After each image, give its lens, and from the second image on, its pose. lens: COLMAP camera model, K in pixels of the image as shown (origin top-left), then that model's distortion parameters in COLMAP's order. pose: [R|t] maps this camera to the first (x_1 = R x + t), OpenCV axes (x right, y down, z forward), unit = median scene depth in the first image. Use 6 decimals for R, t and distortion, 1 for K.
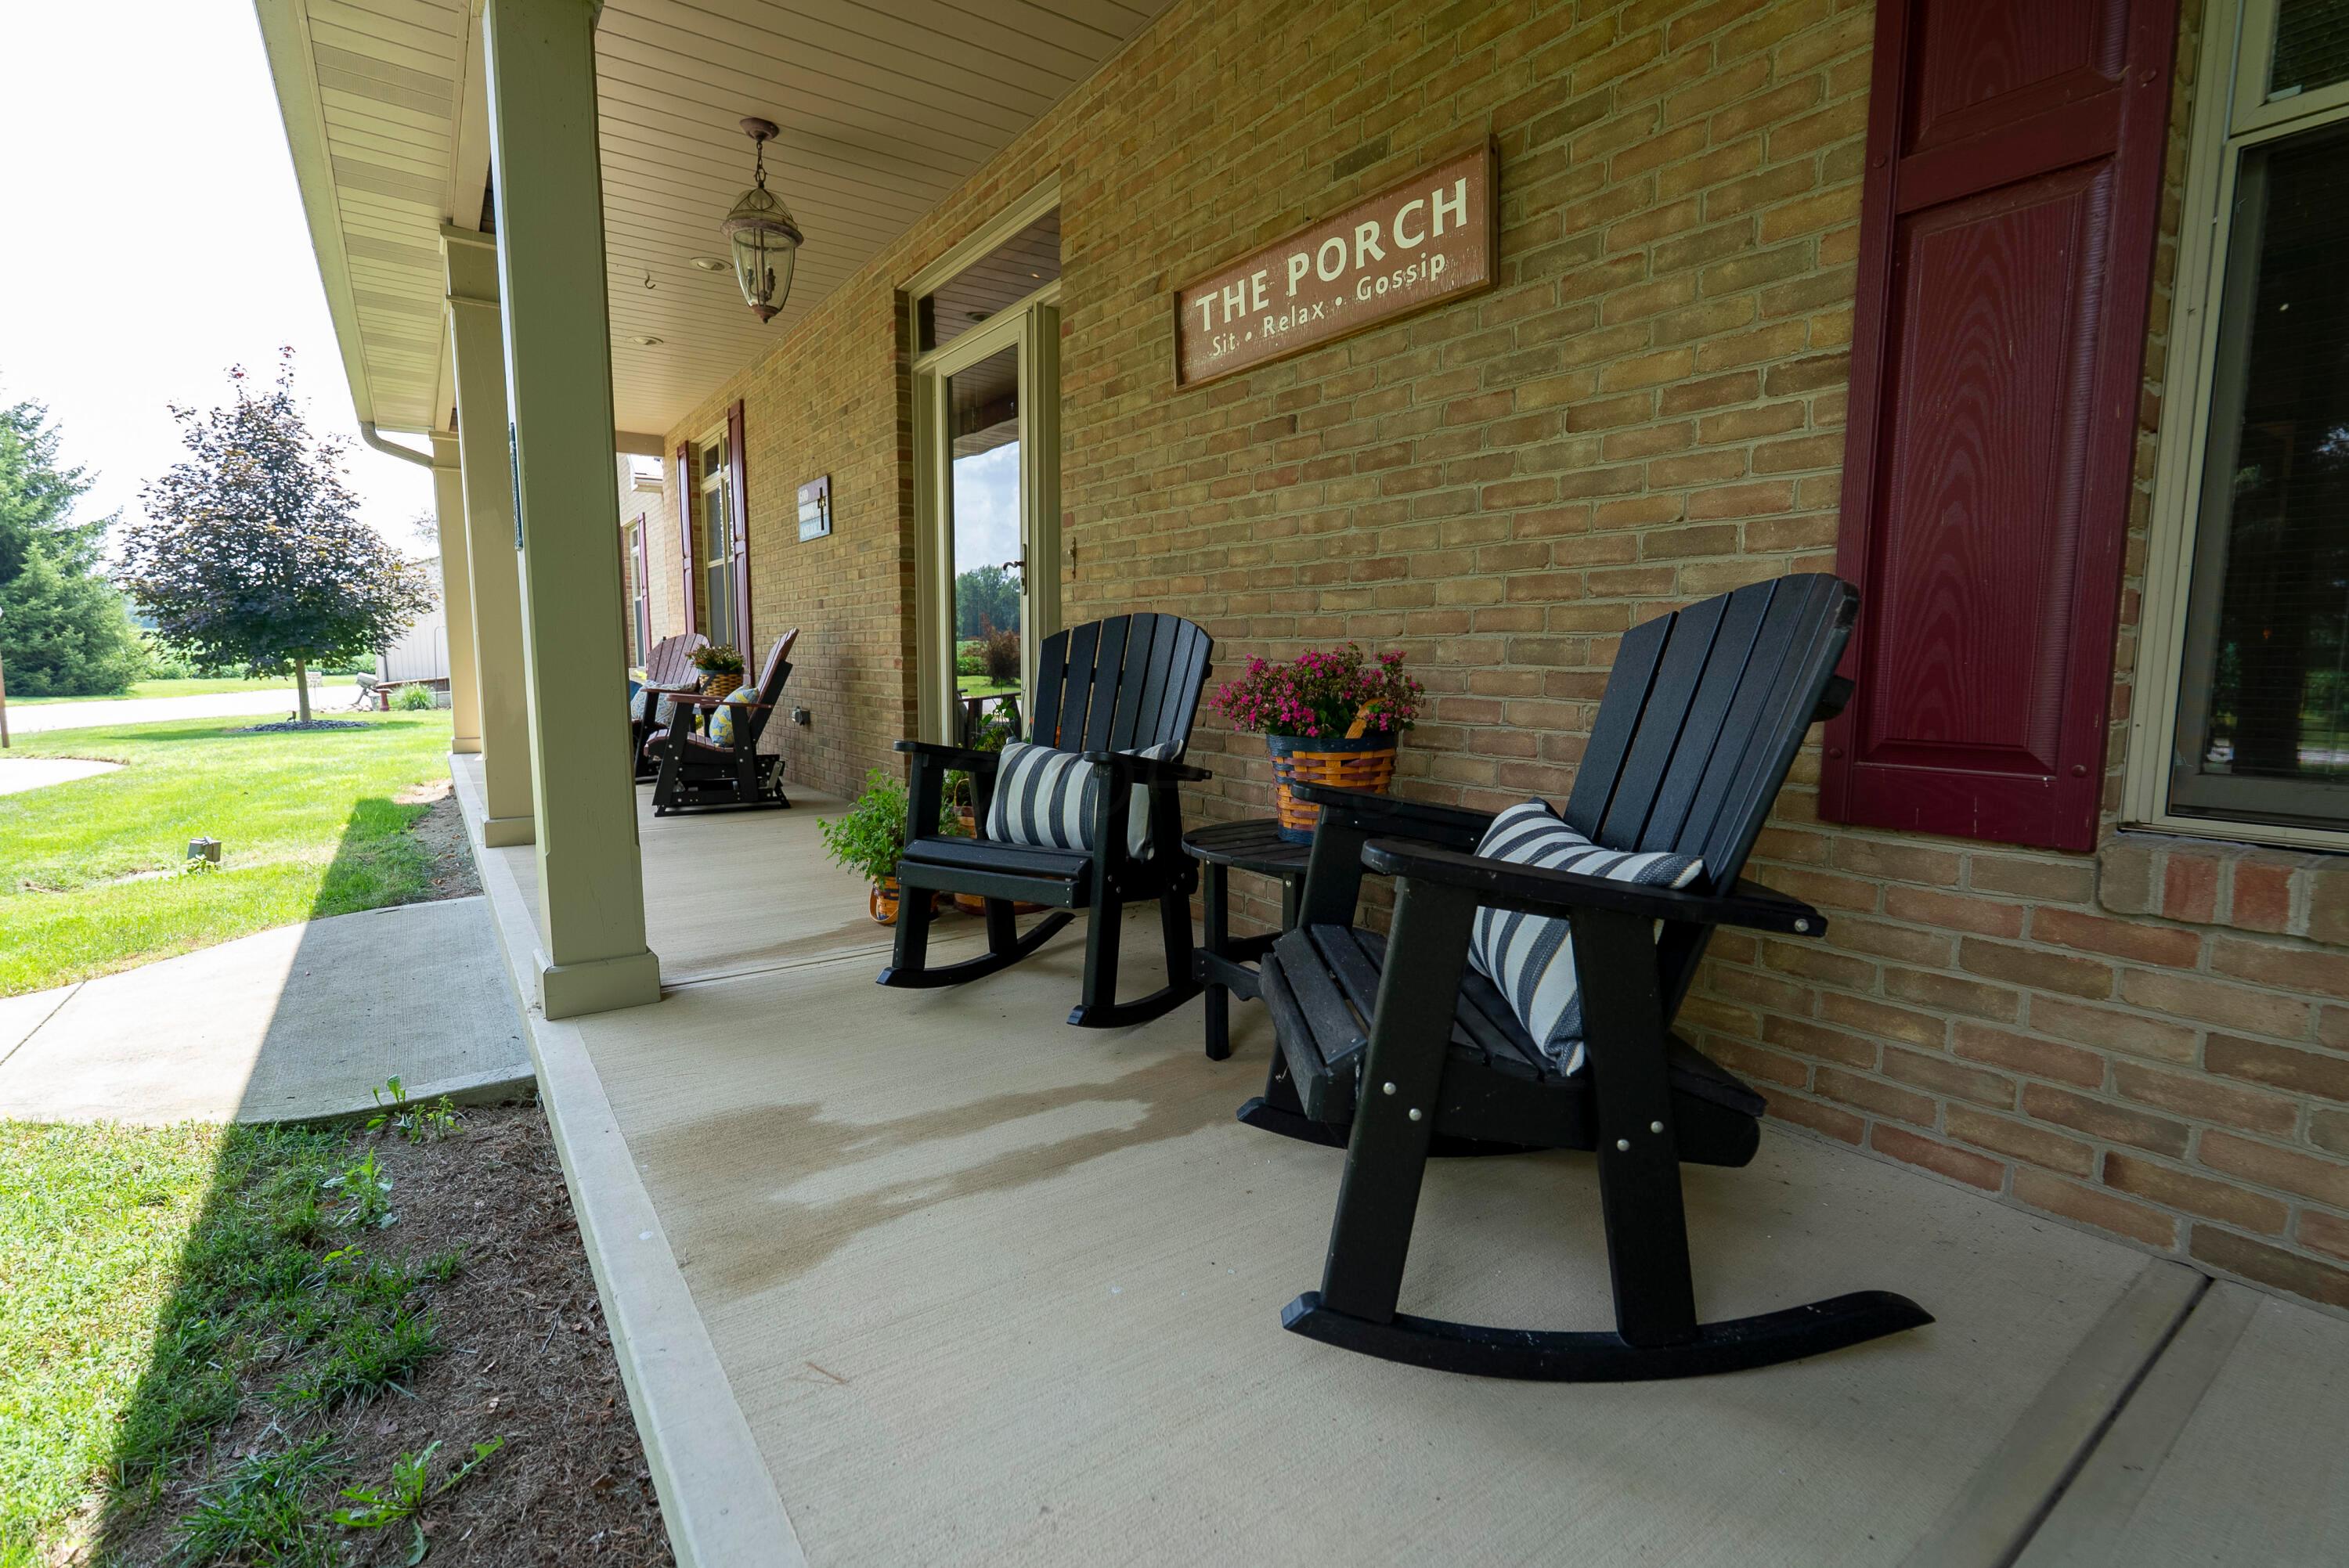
lens RADIAL K [[1069.6, 0, 1173.4], [0, 1069.6, 776.2], [0, 0, 1]] dist [-0.002644, -0.000147]
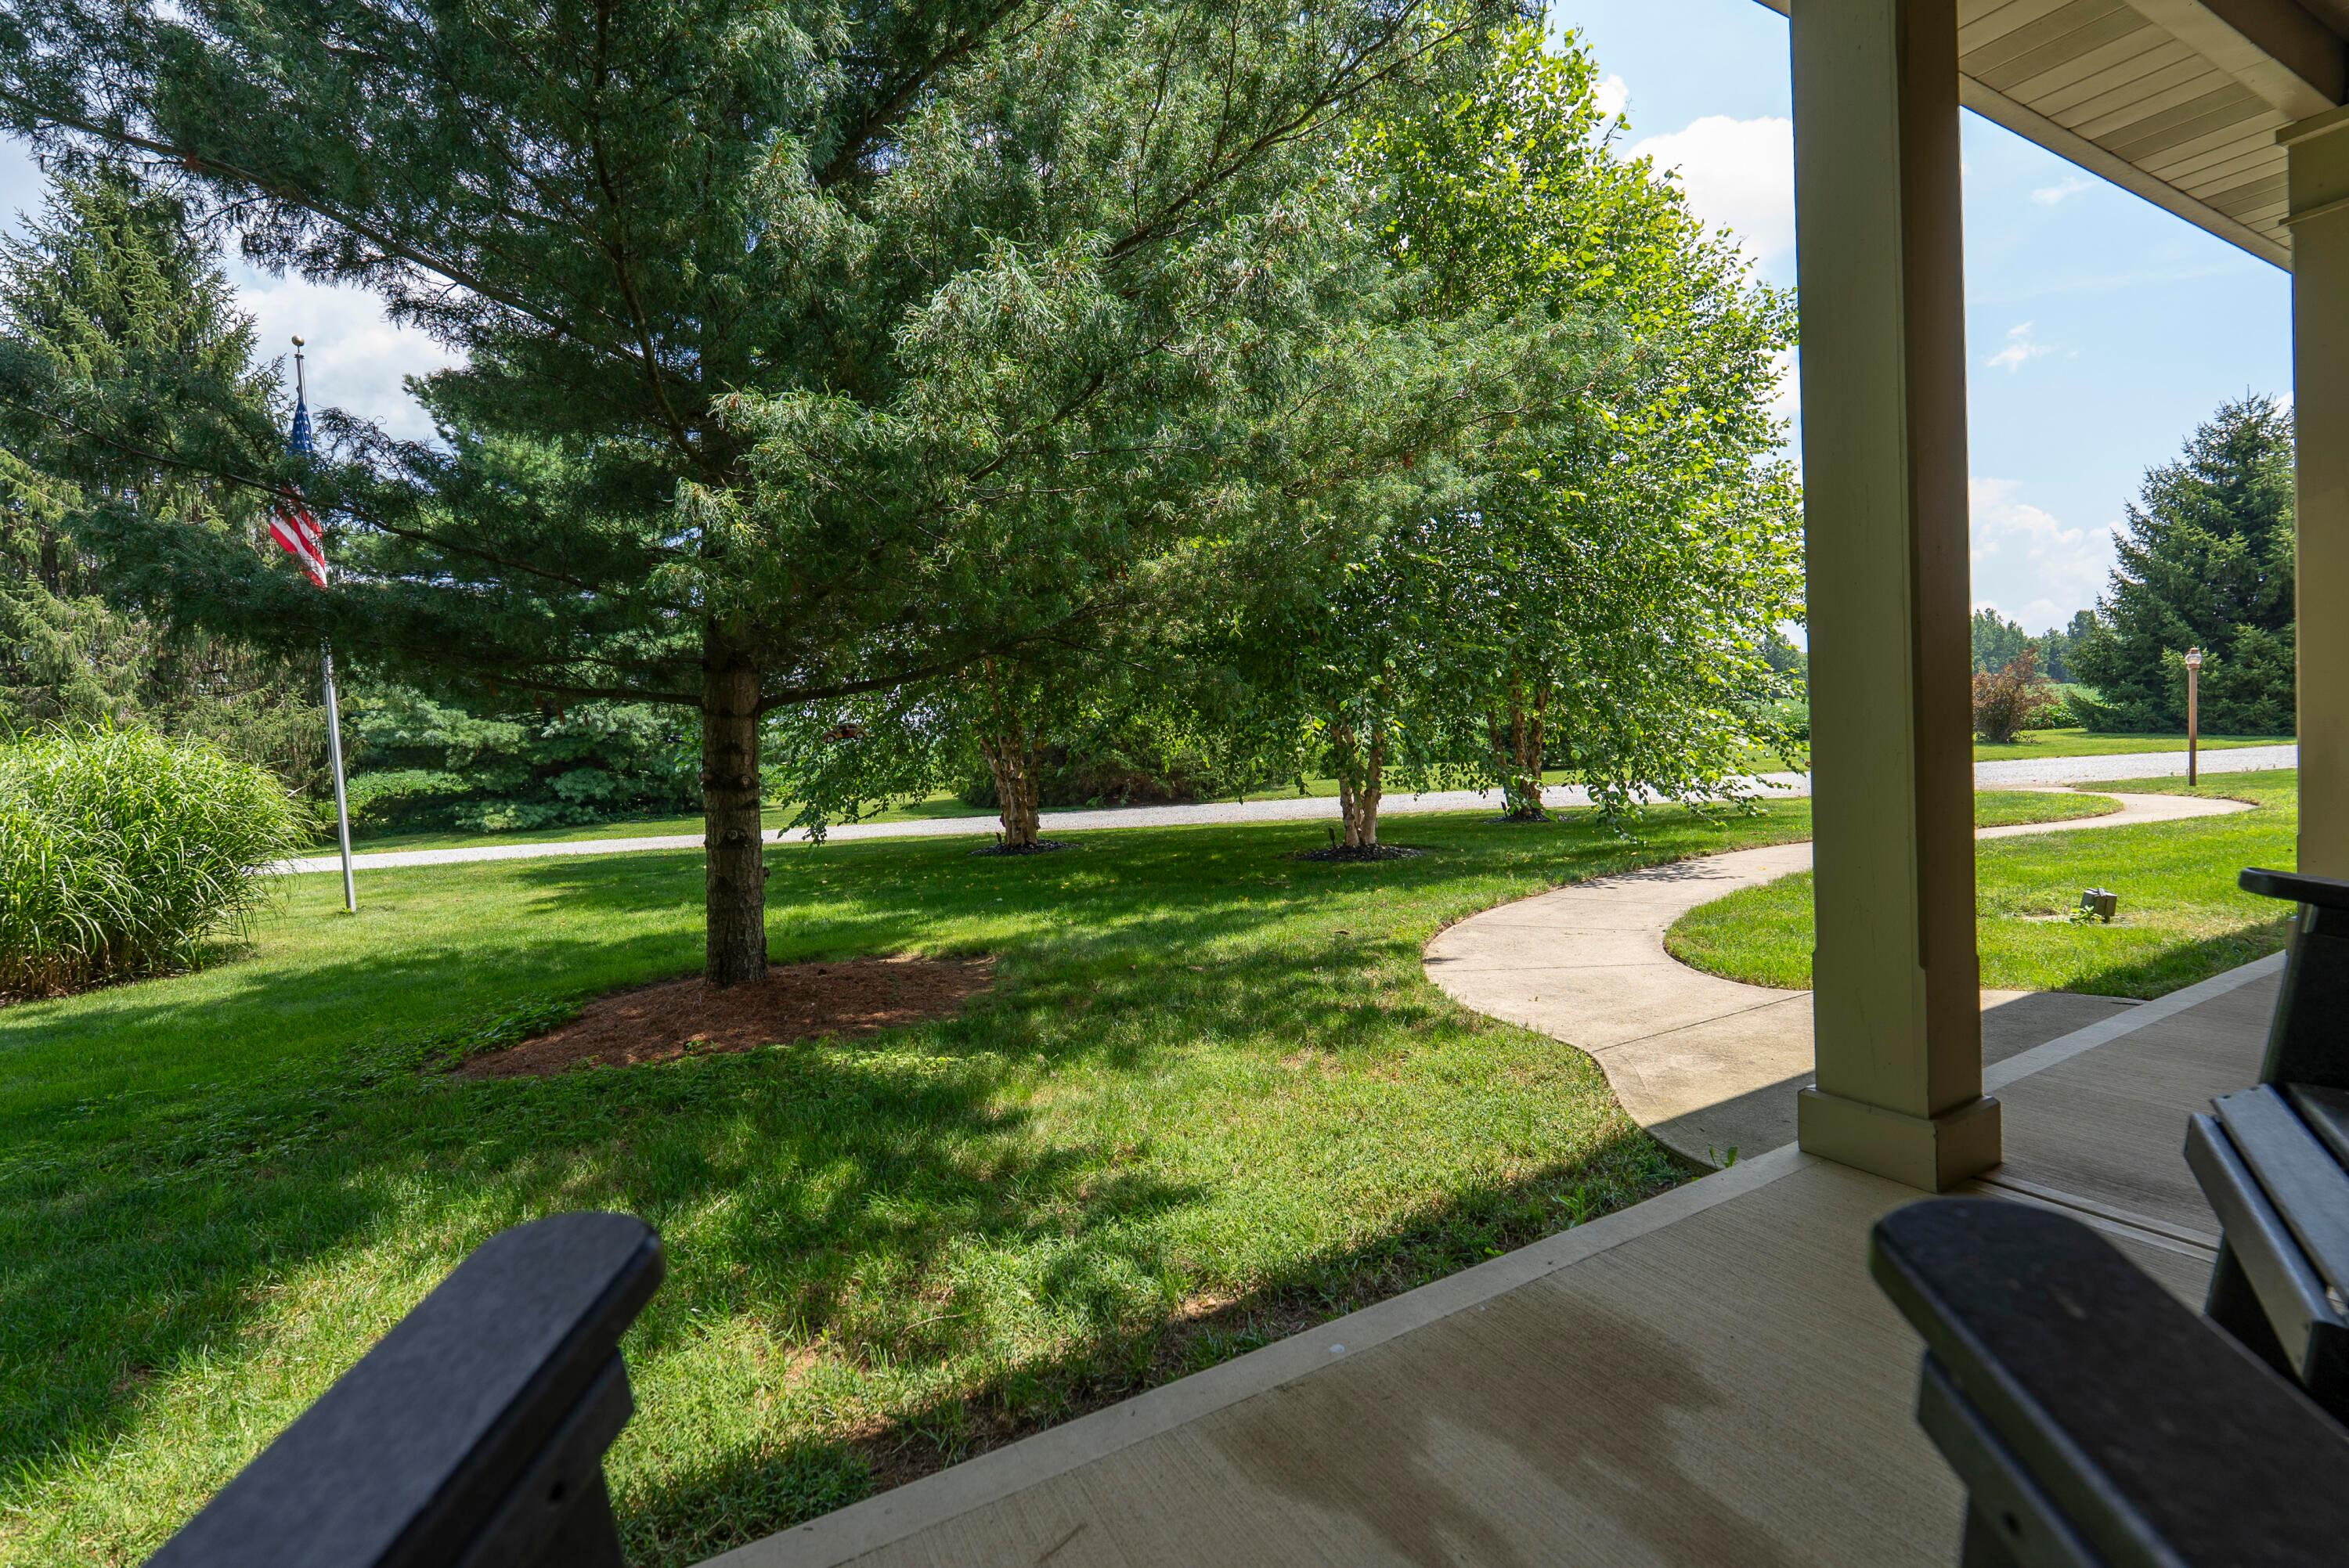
lens RADIAL K [[1050.6, 0, 1171.8], [0, 1050.6, 779.7], [0, 0, 1]] dist [0.000439, 0.000160]
pose [[-0.099354, 0.042713, -0.994135, 0.677233], [-0.074776, 0.995933, 0.050263, -0.159158], [0.992239, 0.079331, -0.095756, 1.529472]]
